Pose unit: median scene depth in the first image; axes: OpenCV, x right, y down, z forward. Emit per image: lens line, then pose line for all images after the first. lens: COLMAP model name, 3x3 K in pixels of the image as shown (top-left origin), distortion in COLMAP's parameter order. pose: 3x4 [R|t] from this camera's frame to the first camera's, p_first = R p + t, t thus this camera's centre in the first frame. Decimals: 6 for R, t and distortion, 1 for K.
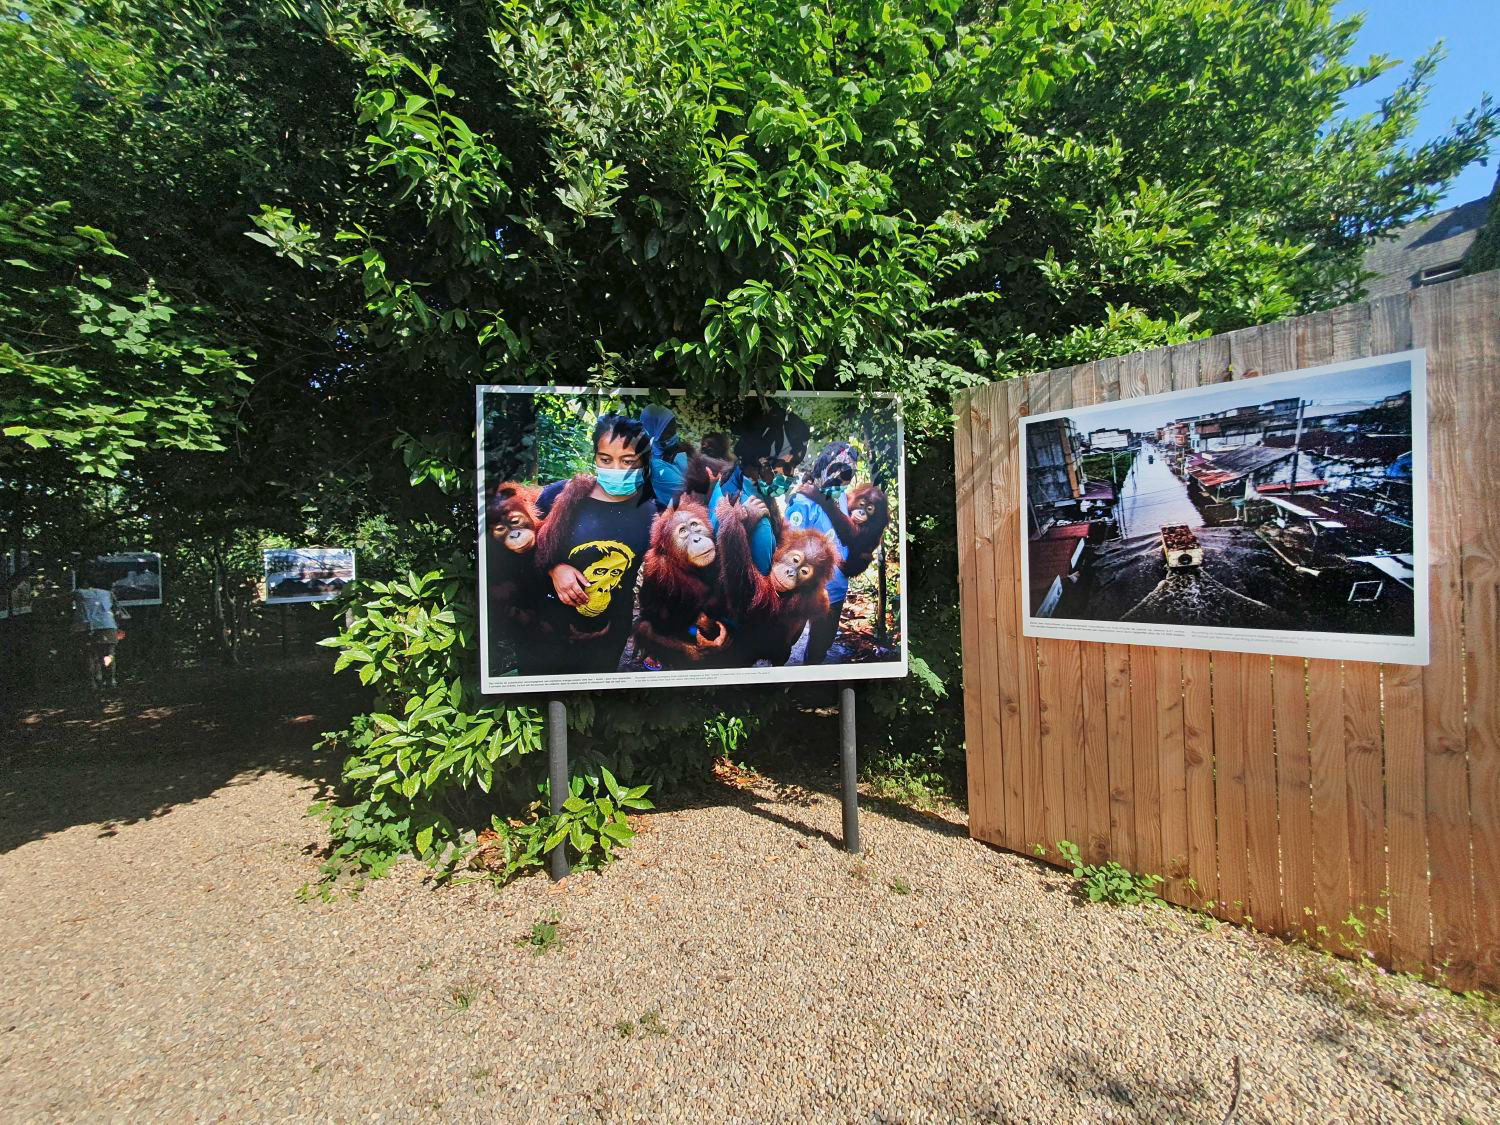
lens RADIAL K [[601.2, 0, 752.3], [0, 601.2, 565.1], [0, 0, 1]] dist [-0.002354, 0.001080]
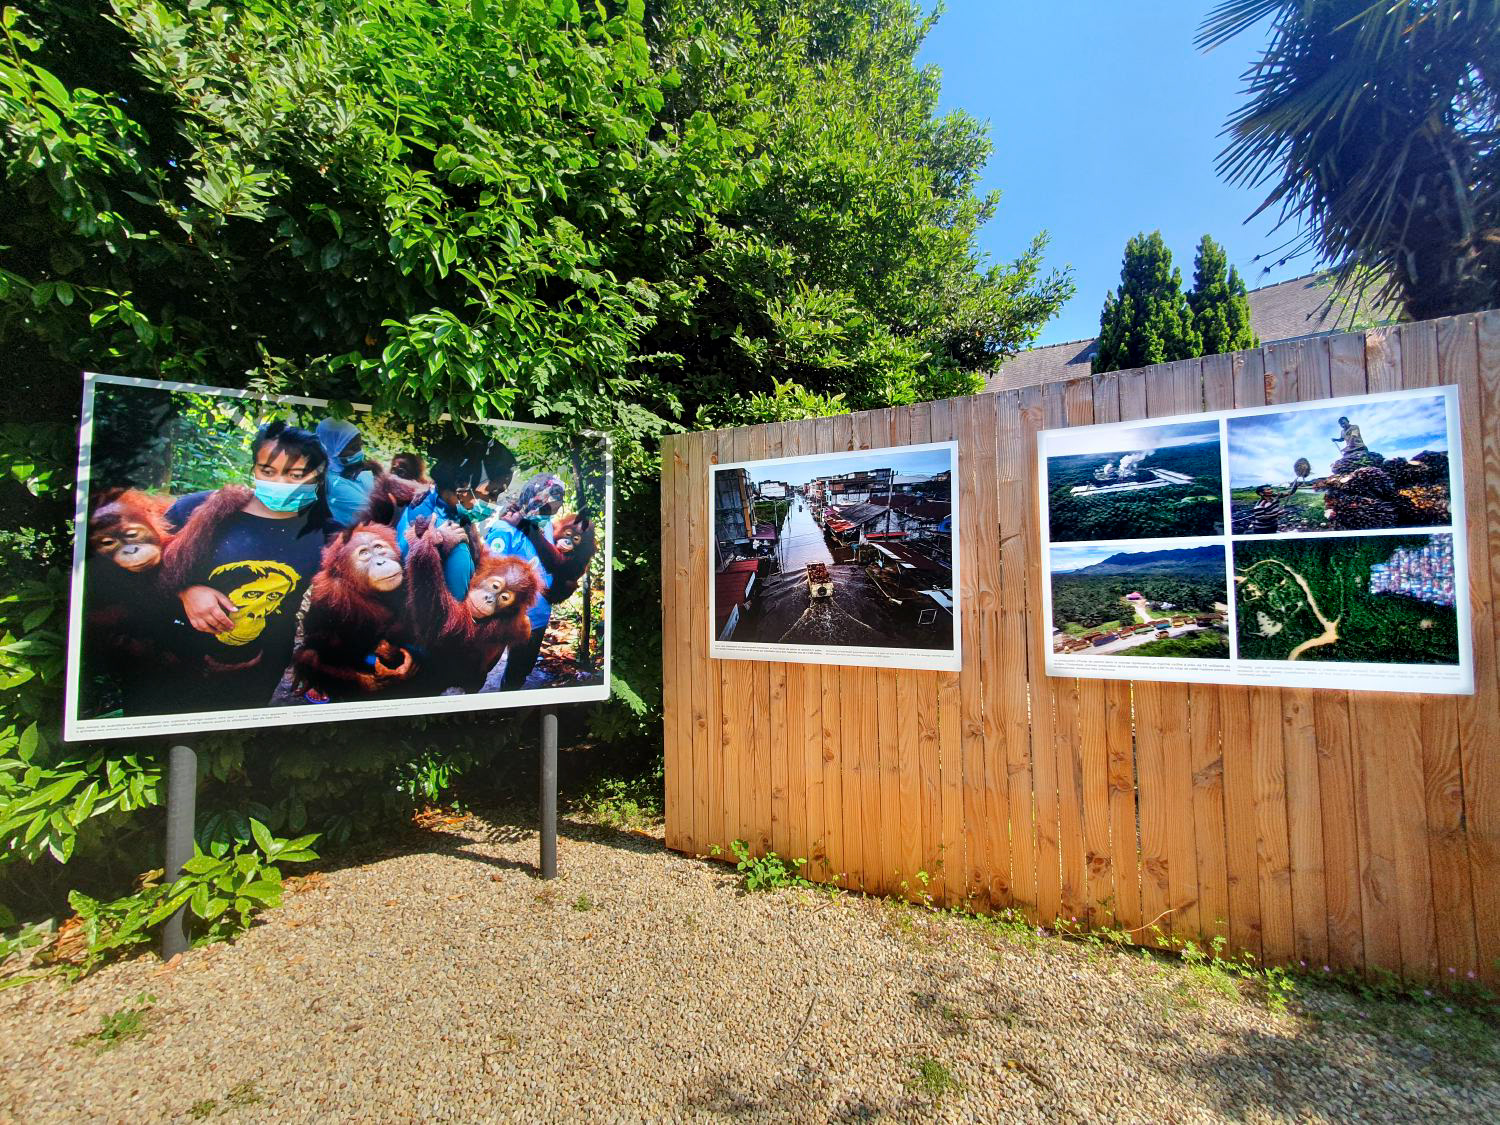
lens RADIAL K [[601.2, 0, 749.6], [0, 601.2, 562.4], [0, 0, 1]] dist [-0.002354, 0.001080]
pose [[0.943667, 0.032613, 0.329286, 0.153627], [-0.013989, 0.998173, -0.058772, 0.005417], [-0.330601, 0.050854, 0.942399, -0.095343]]
